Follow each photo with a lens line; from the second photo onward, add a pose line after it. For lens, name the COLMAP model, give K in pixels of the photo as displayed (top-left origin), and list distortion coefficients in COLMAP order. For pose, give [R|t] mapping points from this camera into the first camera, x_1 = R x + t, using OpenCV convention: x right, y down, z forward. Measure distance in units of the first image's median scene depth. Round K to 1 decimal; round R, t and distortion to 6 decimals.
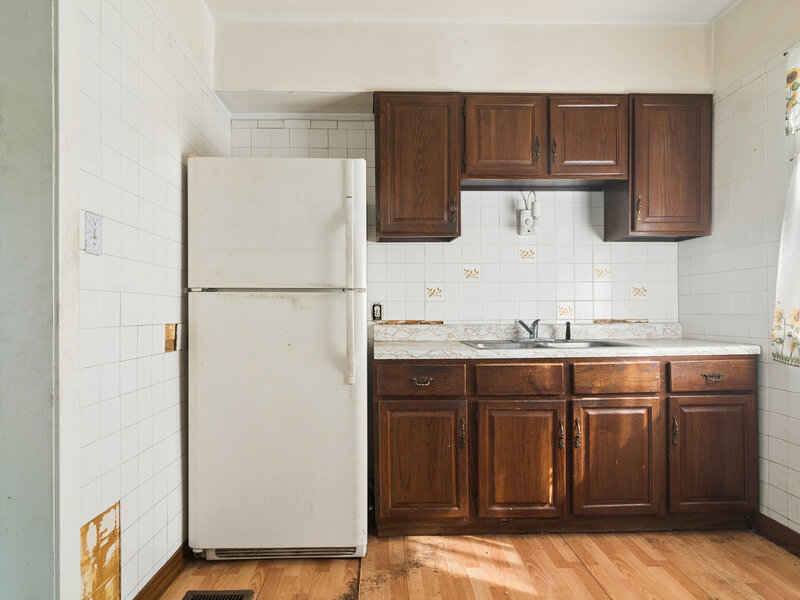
lens RADIAL K [[493.5, 0, 398.0], [0, 493.5, 300.2], [0, 0, 1]] dist [-0.004821, 0.007501]
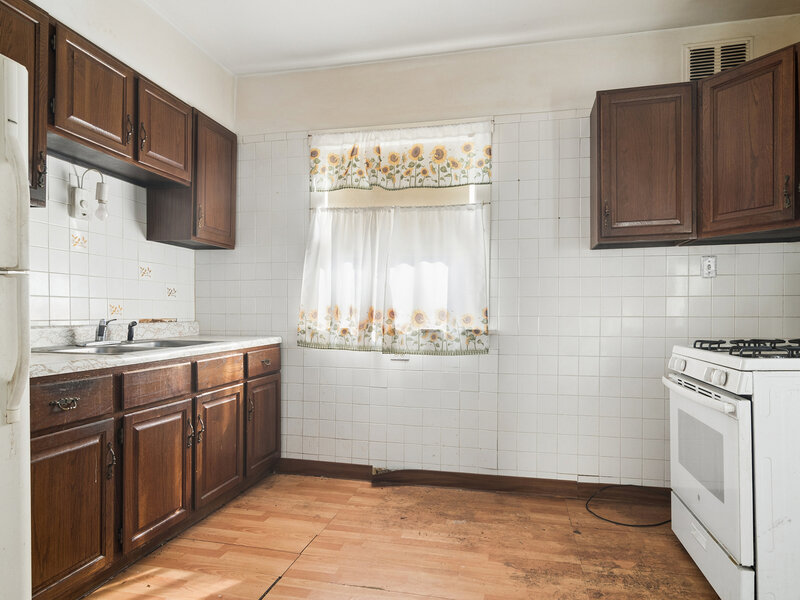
lens RADIAL K [[493.5, 0, 397.7], [0, 493.5, 306.8], [0, 0, 1]] dist [-0.004821, 0.007501]
pose [[0.258673, 0.017365, 0.965809, -0.522222], [-0.025544, 0.999612, -0.011131, 0.016705], [-0.965627, -0.021791, 0.259016, 0.339253]]
